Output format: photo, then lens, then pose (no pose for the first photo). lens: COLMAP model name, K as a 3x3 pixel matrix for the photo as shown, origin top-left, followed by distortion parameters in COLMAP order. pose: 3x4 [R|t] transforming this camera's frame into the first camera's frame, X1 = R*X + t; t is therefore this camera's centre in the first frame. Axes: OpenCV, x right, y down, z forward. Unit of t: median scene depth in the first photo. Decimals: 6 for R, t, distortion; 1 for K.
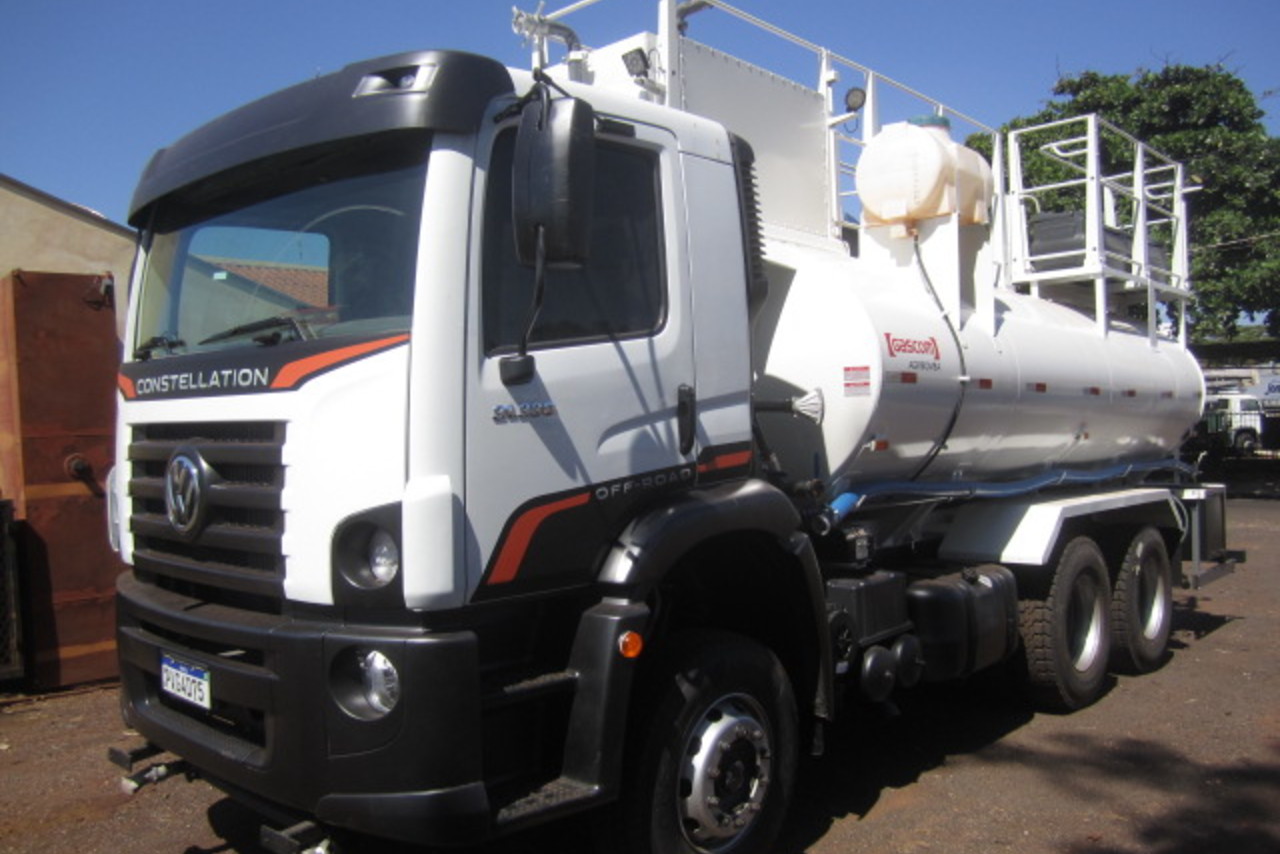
lens RADIAL K [[1044.6, 0, 638.8], [0, 1044.6, 427.3], [0, 0, 1]] dist [0.004853, -0.000448]
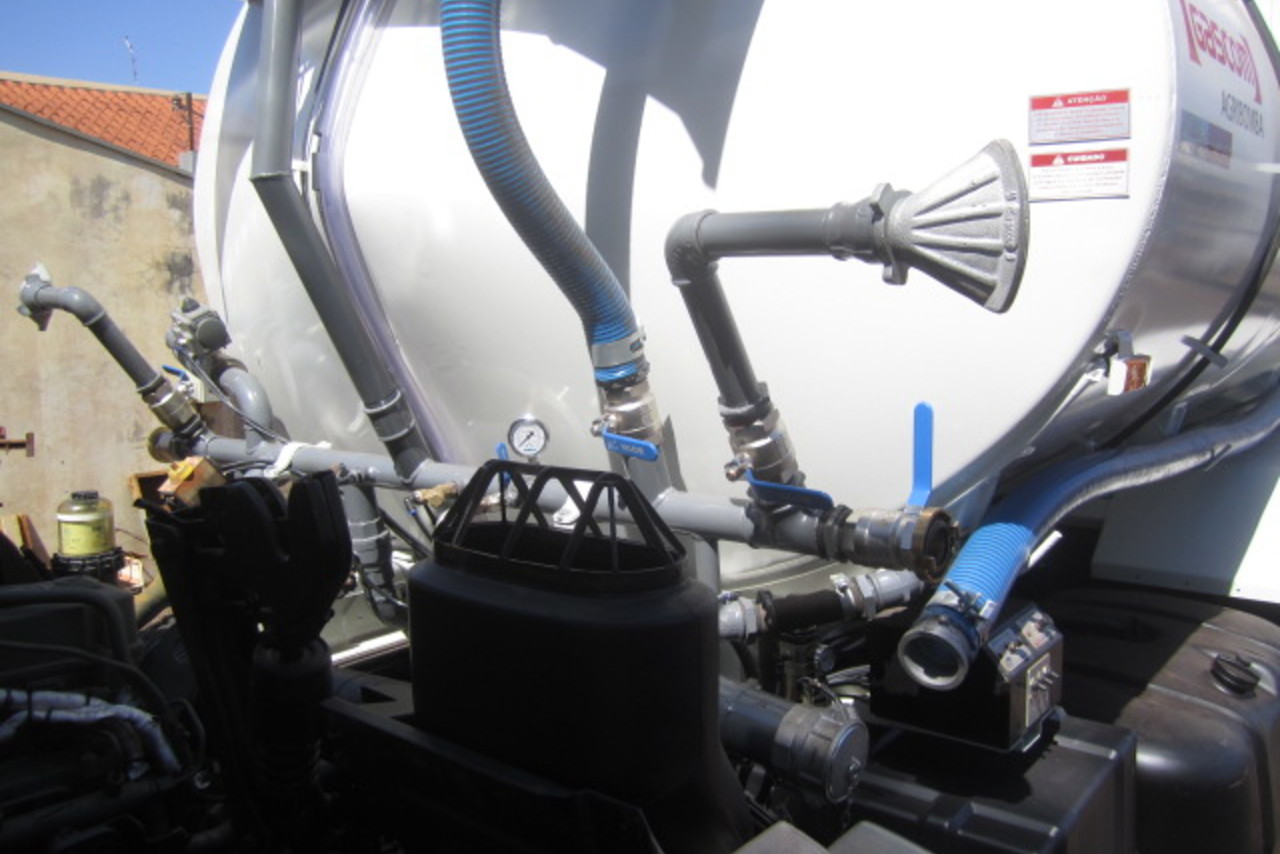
lens RADIAL K [[1044.6, 0, 641.1], [0, 1044.6, 427.0], [0, 0, 1]] dist [0.004853, -0.000448]
pose [[0.998924, -0.005167, 0.046092, 0.077786], [-0.000671, 0.992063, 0.125738, -0.004877], [-0.046376, -0.125634, 0.990992, 0.699005]]
